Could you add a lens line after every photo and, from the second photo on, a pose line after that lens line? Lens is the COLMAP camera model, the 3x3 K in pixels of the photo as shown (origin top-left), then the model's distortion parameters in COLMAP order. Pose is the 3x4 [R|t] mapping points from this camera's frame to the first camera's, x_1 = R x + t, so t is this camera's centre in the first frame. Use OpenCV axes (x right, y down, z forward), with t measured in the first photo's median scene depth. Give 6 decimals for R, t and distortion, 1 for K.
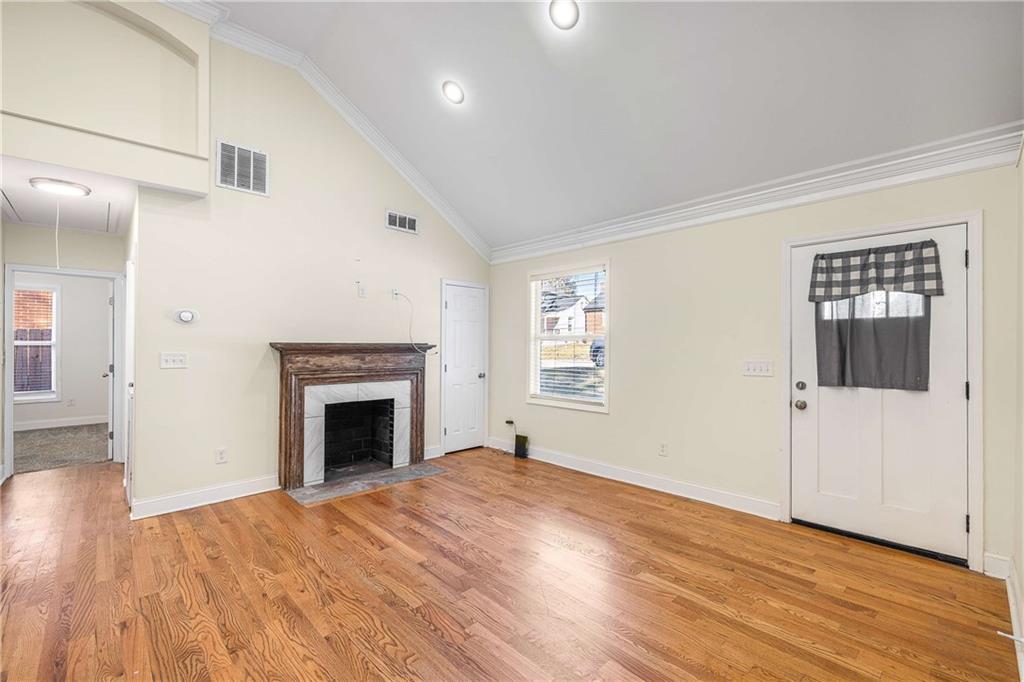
lens RADIAL K [[442.0, 0, 512.0], [0, 442.0, 341.0], [0, 0, 1]] dist [-0.002857, -0.000655]
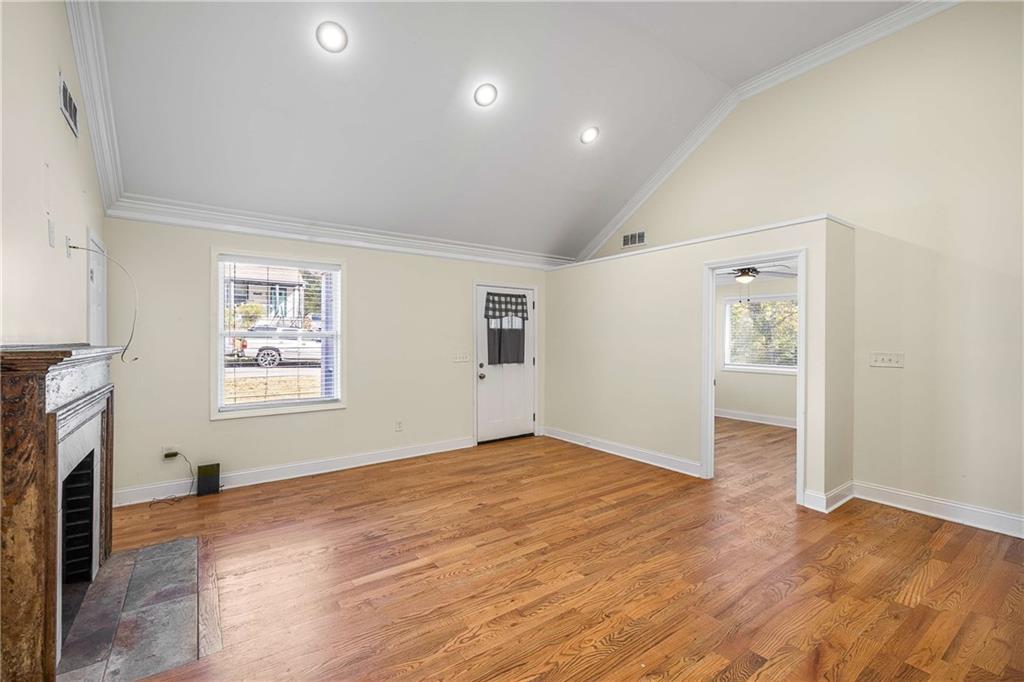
lens RADIAL K [[435.2, 0, 512.0], [0, 435.2, 341.0], [0, 0, 1]] dist [-0.000505, 0.000363]
pose [[0.138279, -0.005777, 0.990376, -1.103099], [-0.009015, 0.999934, 0.007091, -0.009684], [-0.990352, -0.009909, 0.138218, 0.677433]]
